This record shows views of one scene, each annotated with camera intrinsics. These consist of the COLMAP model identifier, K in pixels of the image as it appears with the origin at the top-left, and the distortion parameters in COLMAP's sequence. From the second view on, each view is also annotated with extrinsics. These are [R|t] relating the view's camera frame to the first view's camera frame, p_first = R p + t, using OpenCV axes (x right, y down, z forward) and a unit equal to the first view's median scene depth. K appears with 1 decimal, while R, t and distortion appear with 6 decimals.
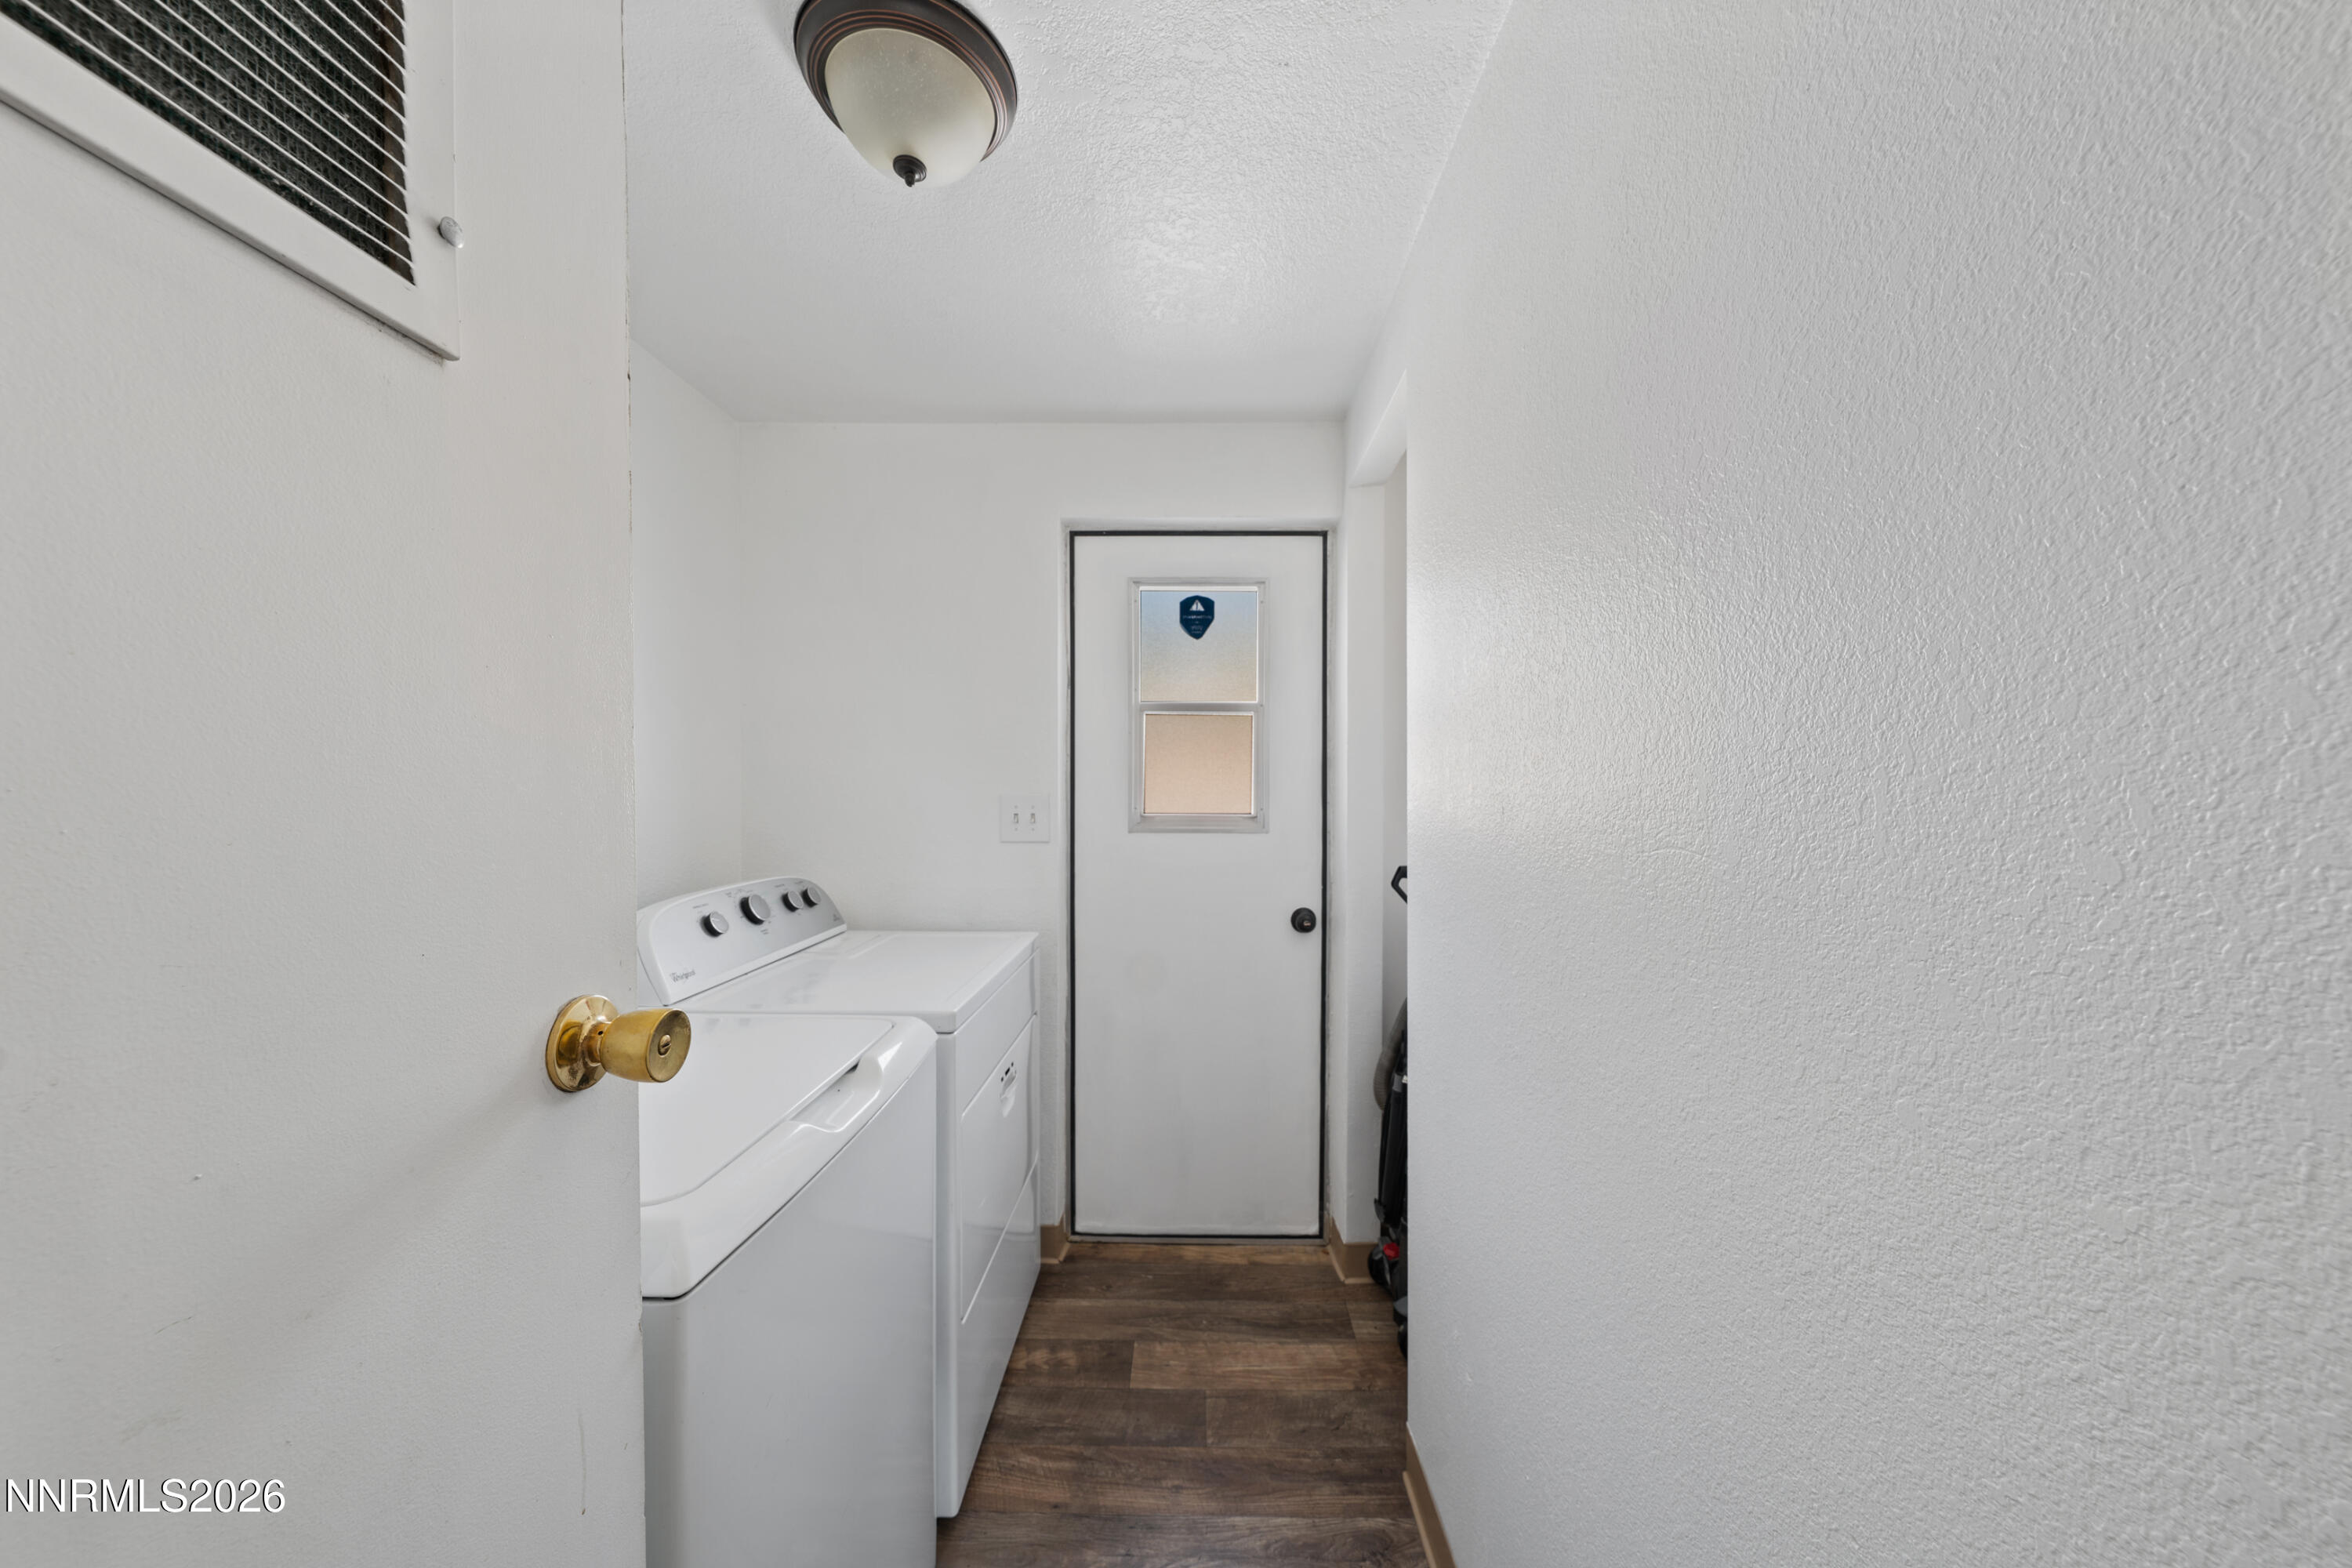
lens RADIAL K [[783.8, 0, 1181.8], [0, 783.8, 787.6], [0, 0, 1]] dist [-0.013393, -0.000016]
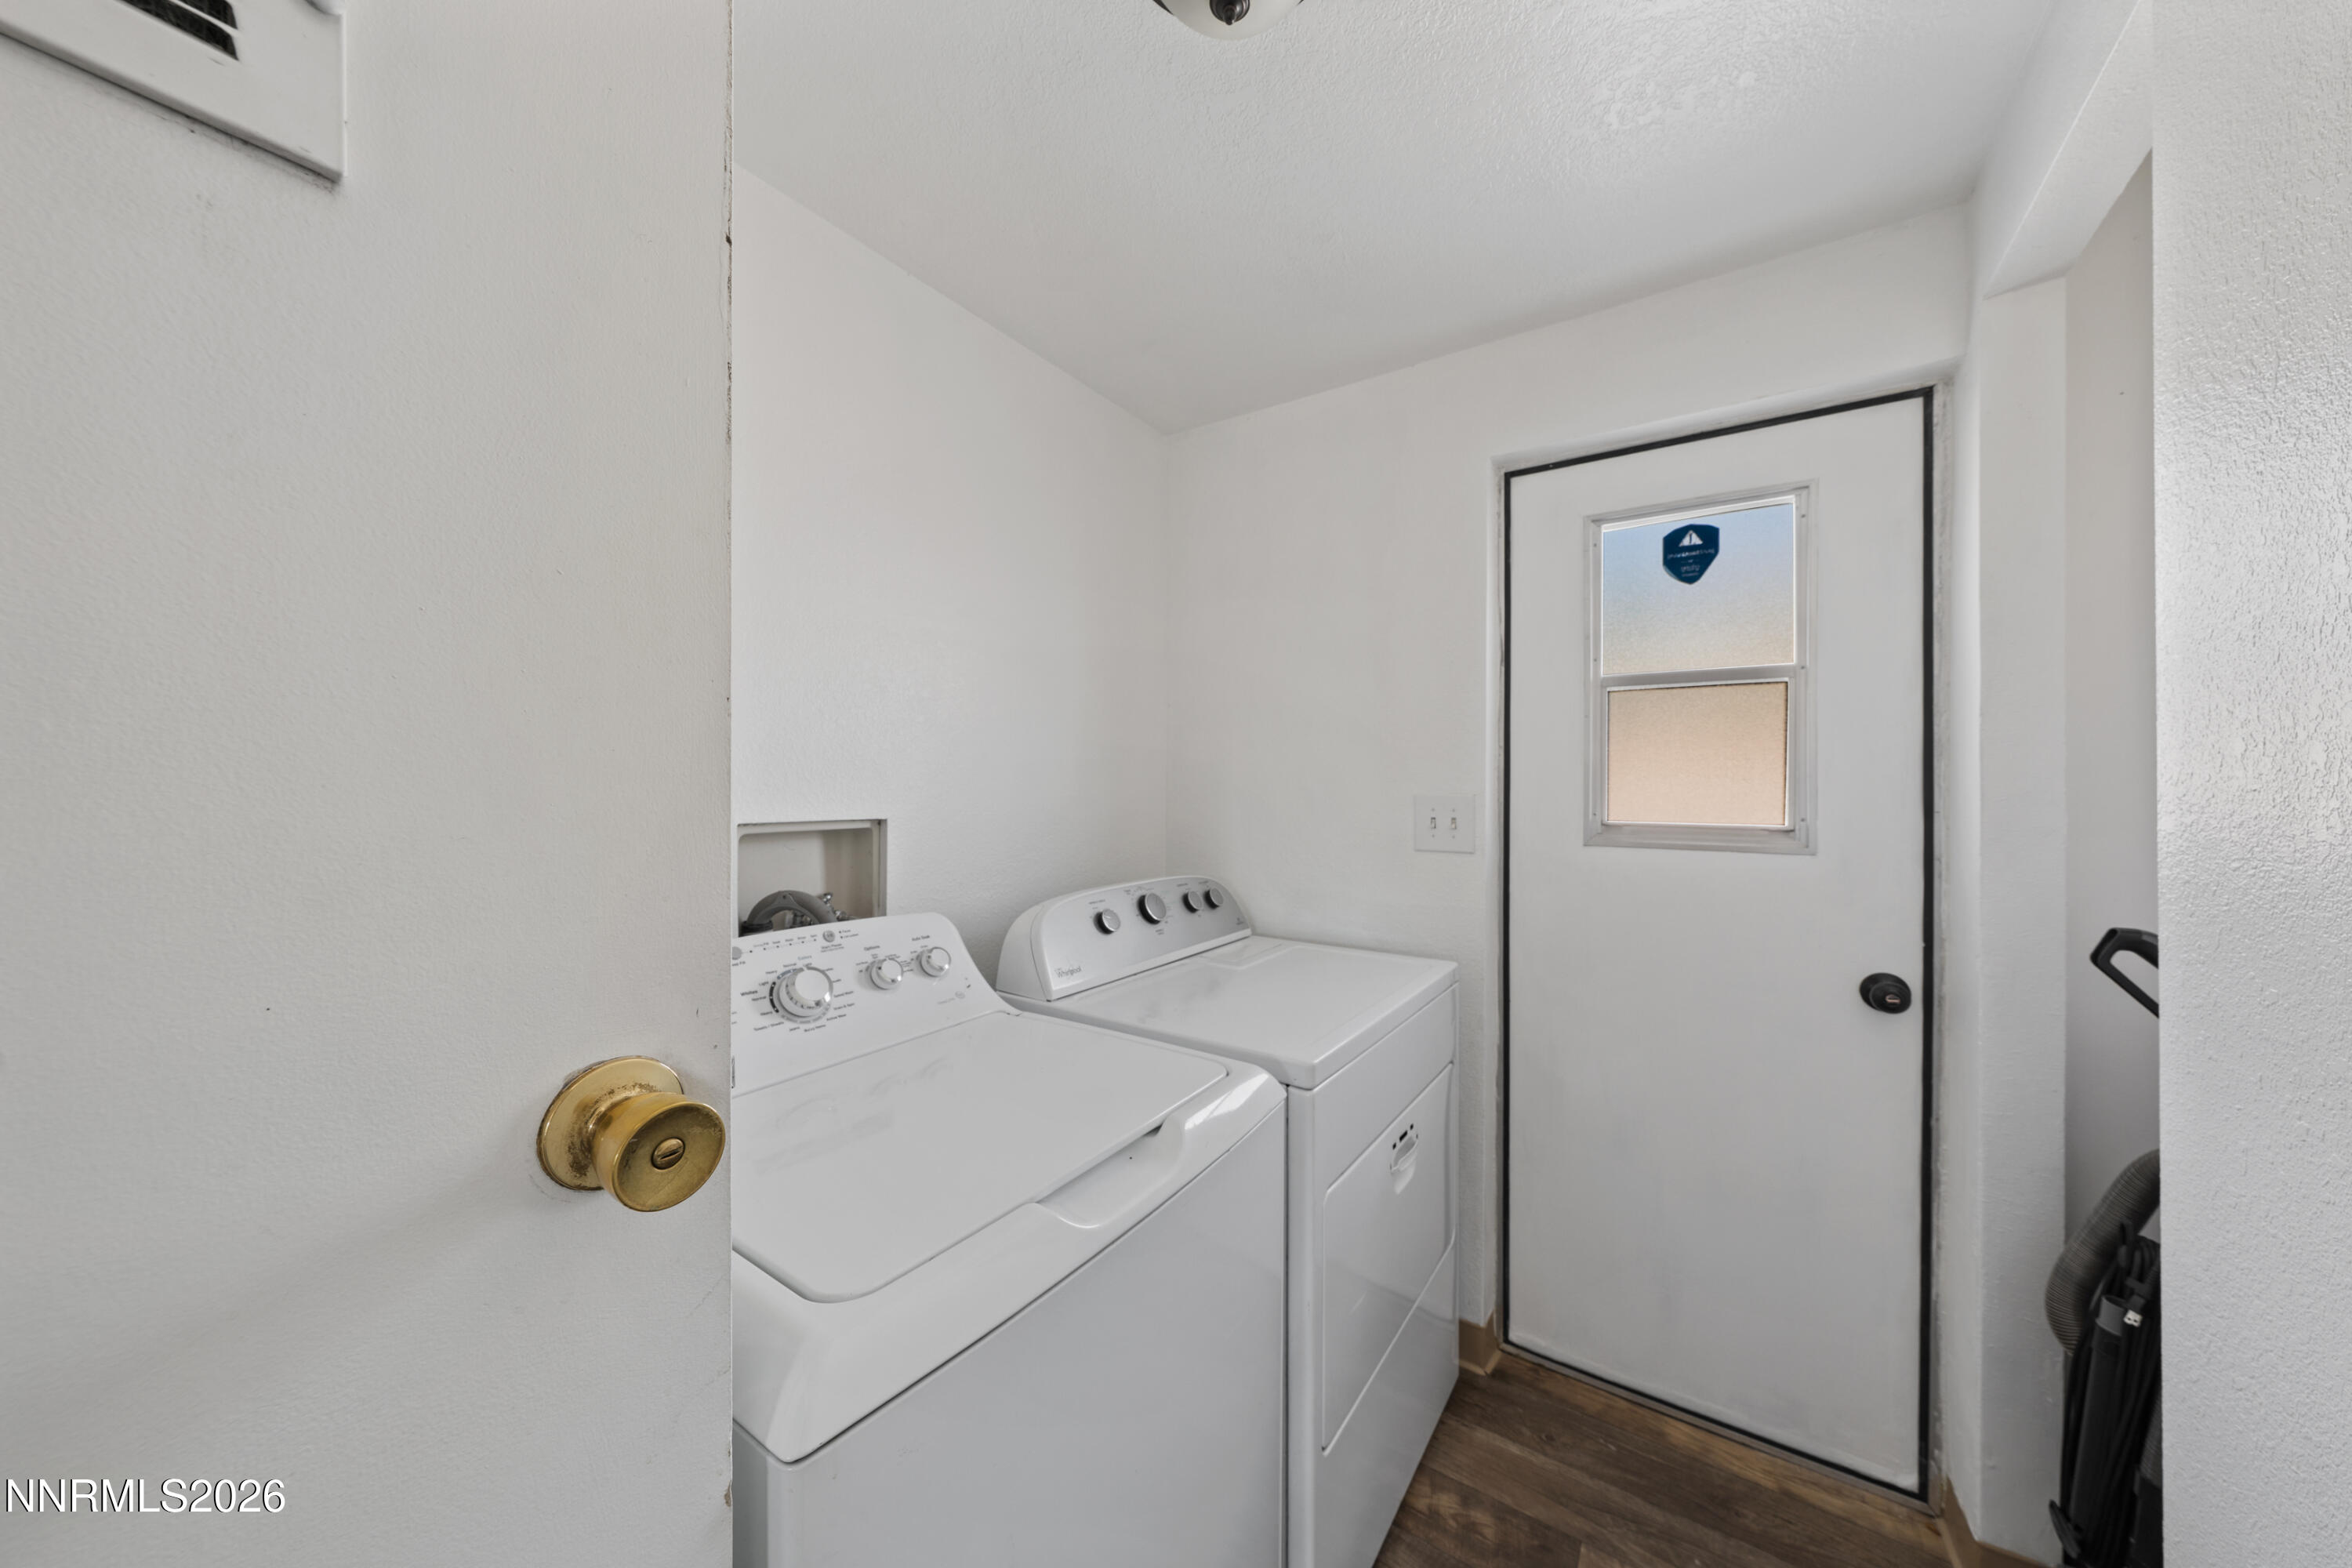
lens RADIAL K [[798.6, 0, 1163.6], [0, 798.6, 782.2], [0, 0, 1]] dist [-0.001294, -0.000803]
pose [[0.837516, -0.000482, -0.546413, 0.016032], [-0.003449, 0.999975, -0.006168, 0.001391], [0.546402, 0.007051, 0.837493, 0.124893]]
